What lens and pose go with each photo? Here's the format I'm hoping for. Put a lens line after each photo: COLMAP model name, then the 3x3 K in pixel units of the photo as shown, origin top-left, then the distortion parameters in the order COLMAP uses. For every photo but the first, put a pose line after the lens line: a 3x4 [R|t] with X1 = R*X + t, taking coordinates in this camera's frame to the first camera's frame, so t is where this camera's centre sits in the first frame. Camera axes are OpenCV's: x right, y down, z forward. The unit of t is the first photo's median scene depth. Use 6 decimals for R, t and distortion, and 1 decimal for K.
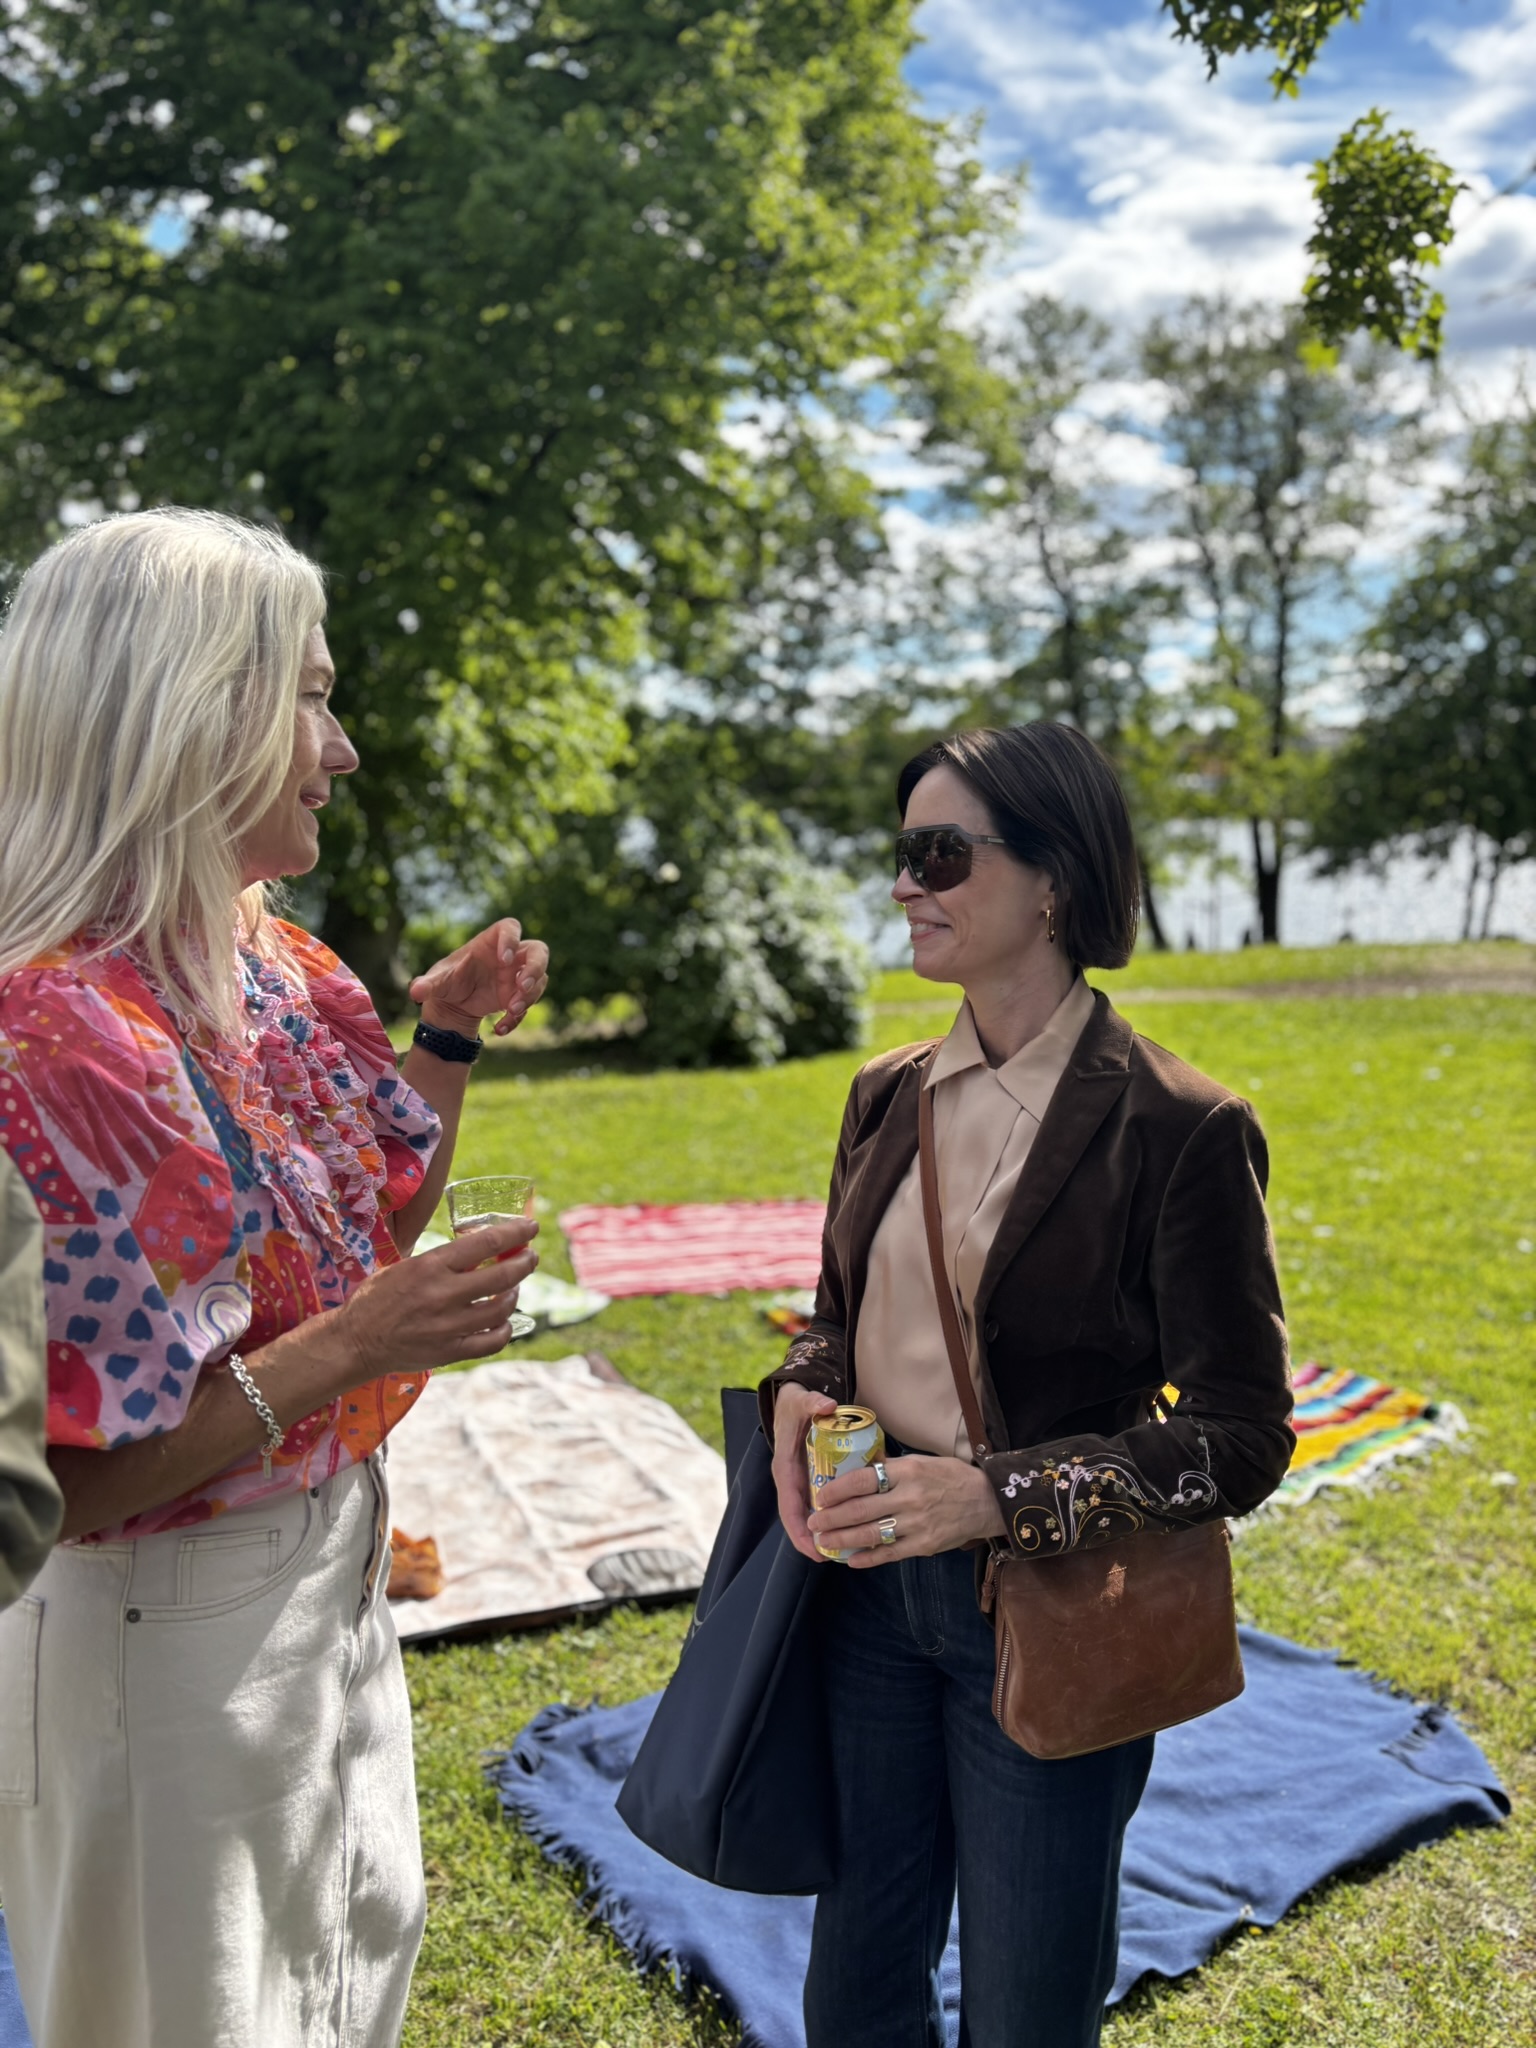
lens RADIAL K [[1554.9, 0, 768.6], [0, 1554.9, 1022.7], [0, 0, 1]] dist [0.029330, -0.031079]
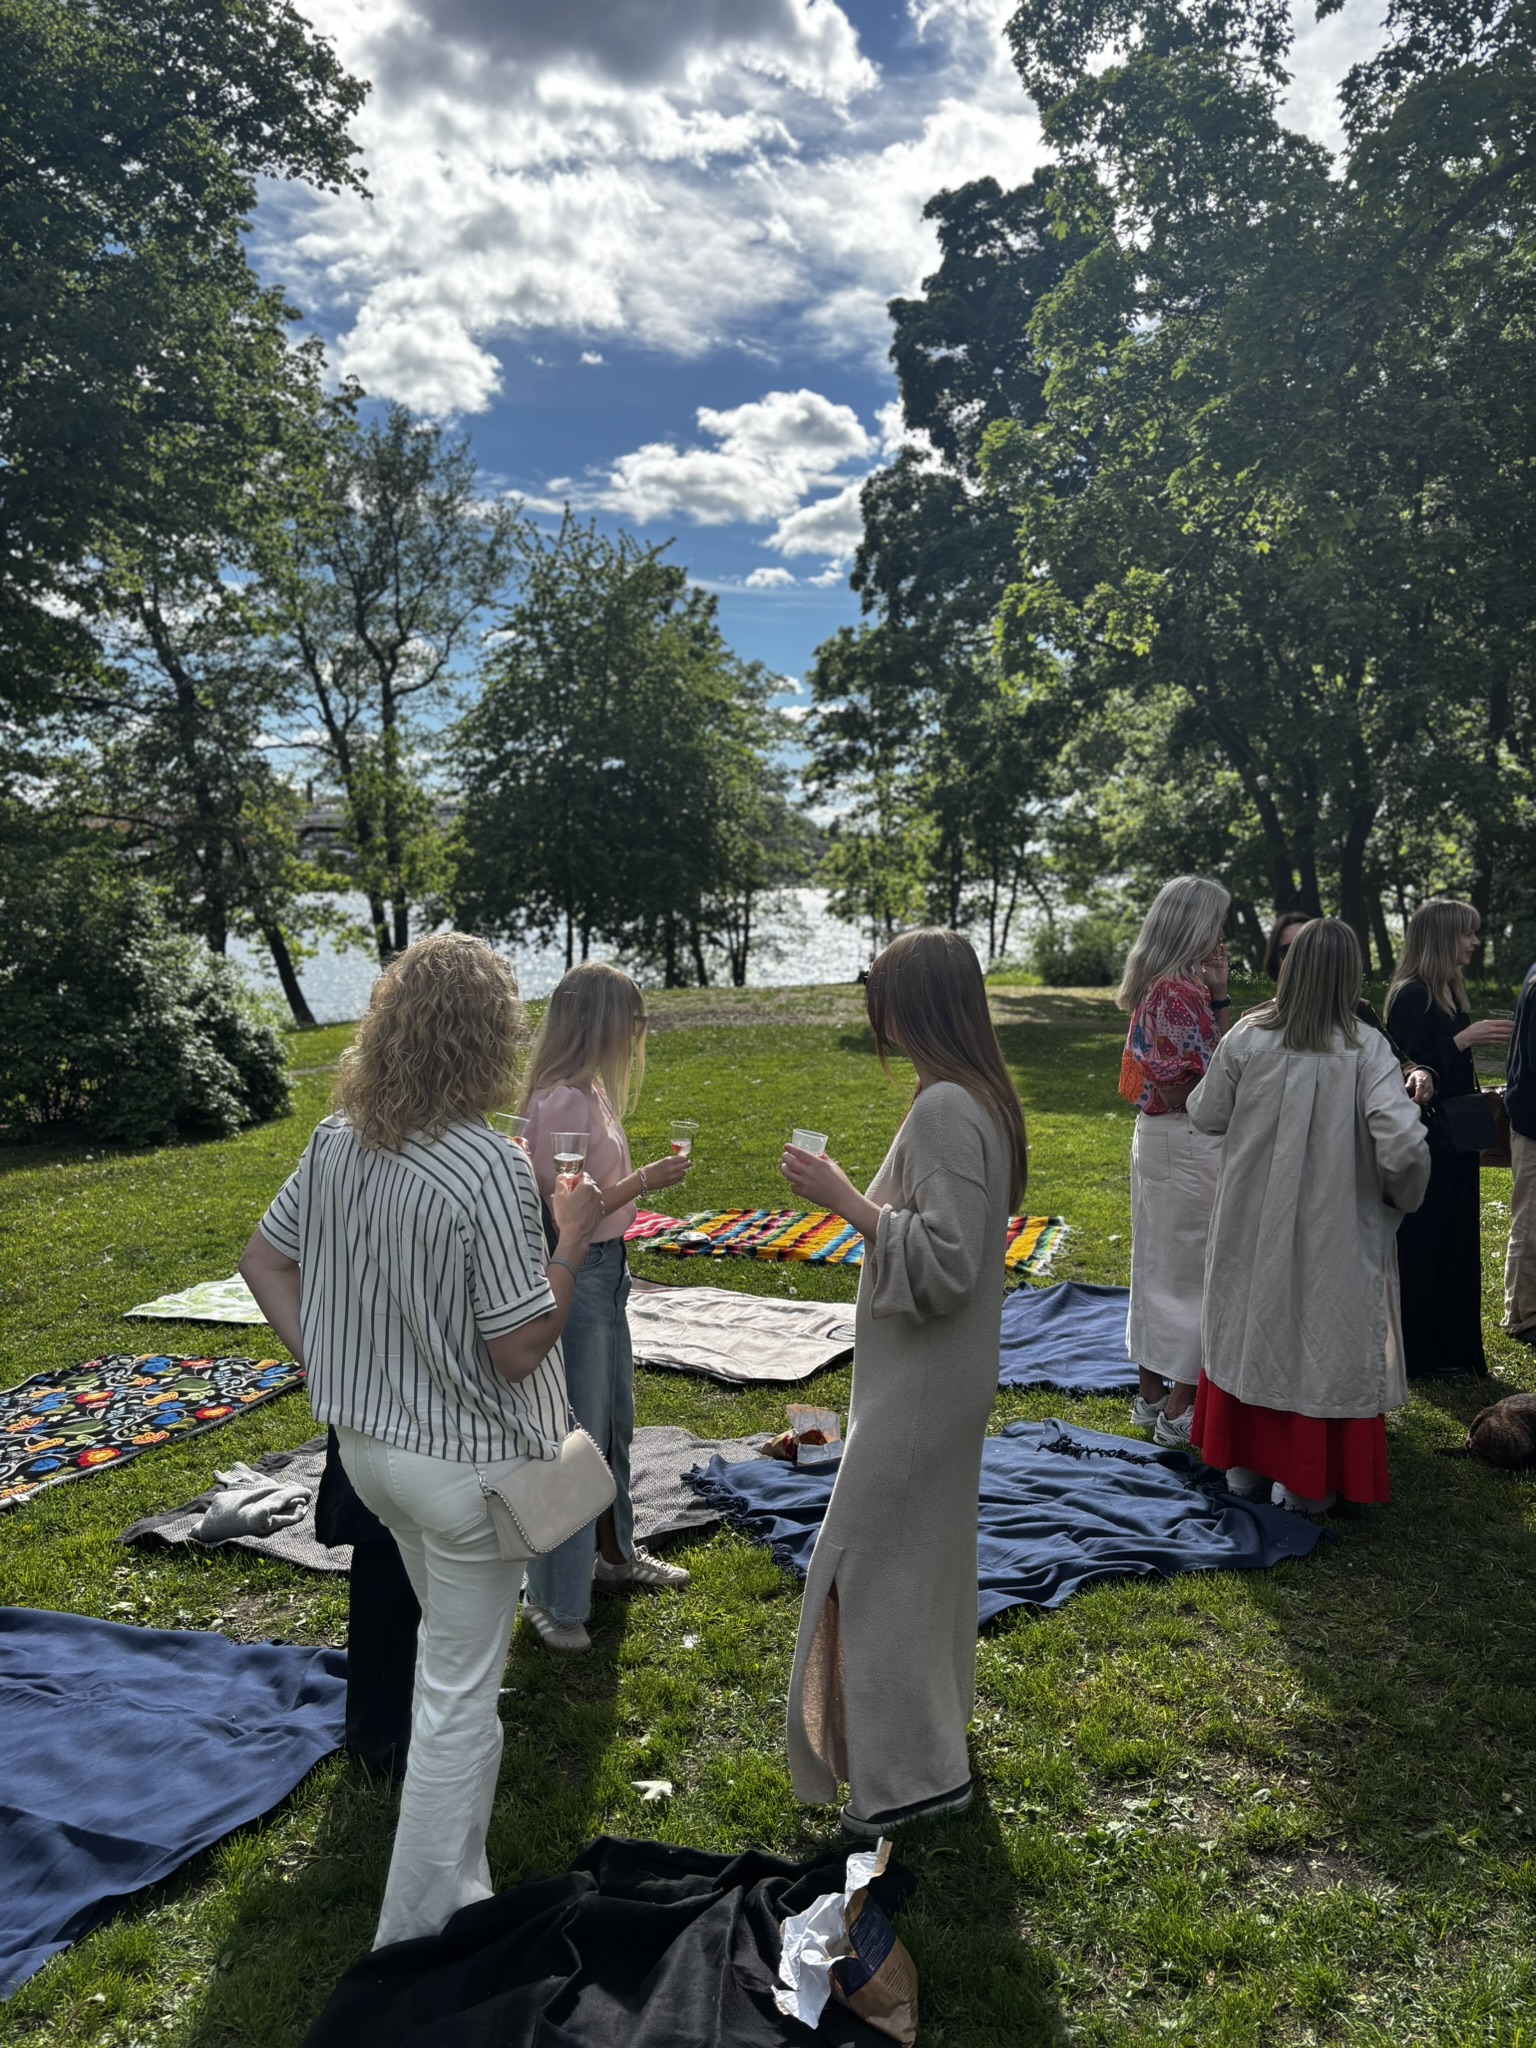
lens RADIAL K [[1554.9, 0, 775.4], [0, 1554.9, 1027.9], [0, 0, 1]] dist [0.029330, -0.031079]
pose [[0.783964, -0.074609, 0.616306, -0.165866], [0.097477, 0.995232, -0.003513, -0.002411], [-0.613105, 0.062830, 0.787499, -0.035932]]
